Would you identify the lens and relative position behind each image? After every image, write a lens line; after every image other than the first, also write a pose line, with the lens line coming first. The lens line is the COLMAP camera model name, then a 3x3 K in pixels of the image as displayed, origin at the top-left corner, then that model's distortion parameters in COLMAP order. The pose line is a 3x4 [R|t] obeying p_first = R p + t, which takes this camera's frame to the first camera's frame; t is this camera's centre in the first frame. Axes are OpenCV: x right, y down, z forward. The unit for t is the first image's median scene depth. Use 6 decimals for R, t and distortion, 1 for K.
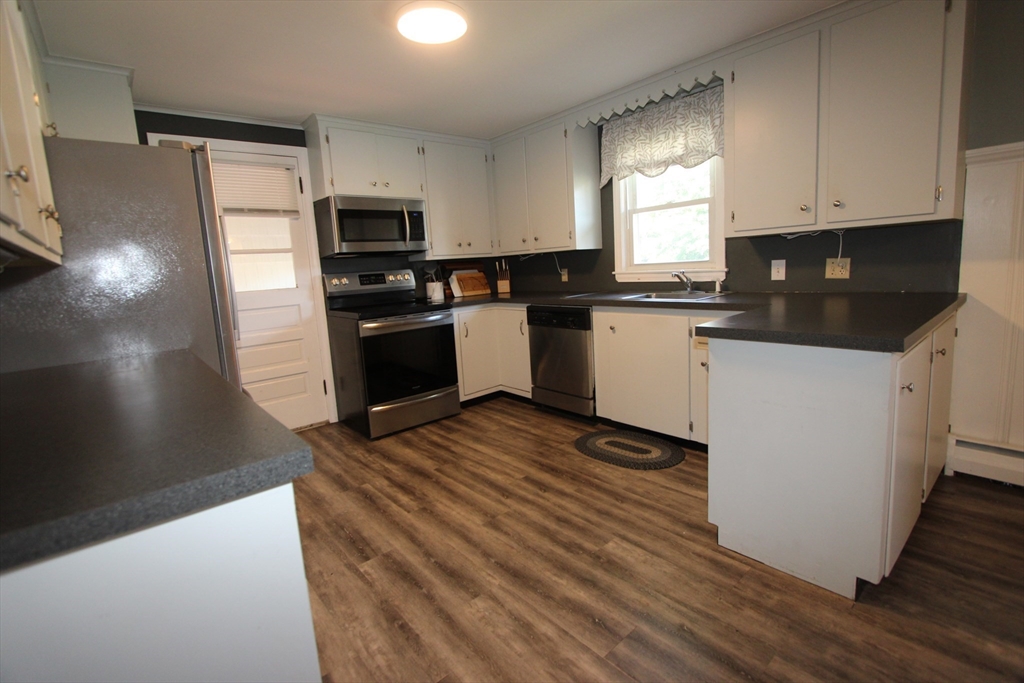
lens RADIAL K [[468.4, 0, 512.2], [0, 468.4, 337.9], [0, 0, 1]] dist [-0.012343, 0.001065]
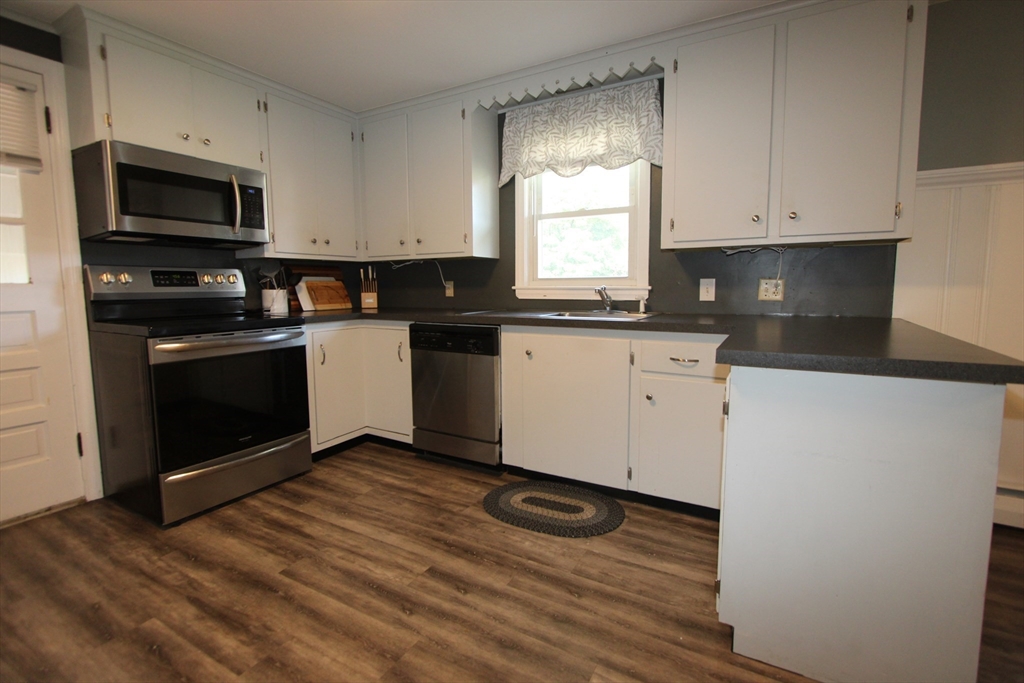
lens RADIAL K [[468.4, 0, 513.5], [0, 468.4, 335.3], [0, 0, 1]] dist [-0.012343, 0.001065]
pose [[0.940275, 0.018841, 0.339894, -0.079111], [0.002059, 0.998134, -0.061027, -0.002095], [-0.340409, 0.058082, 0.938482, 0.246540]]
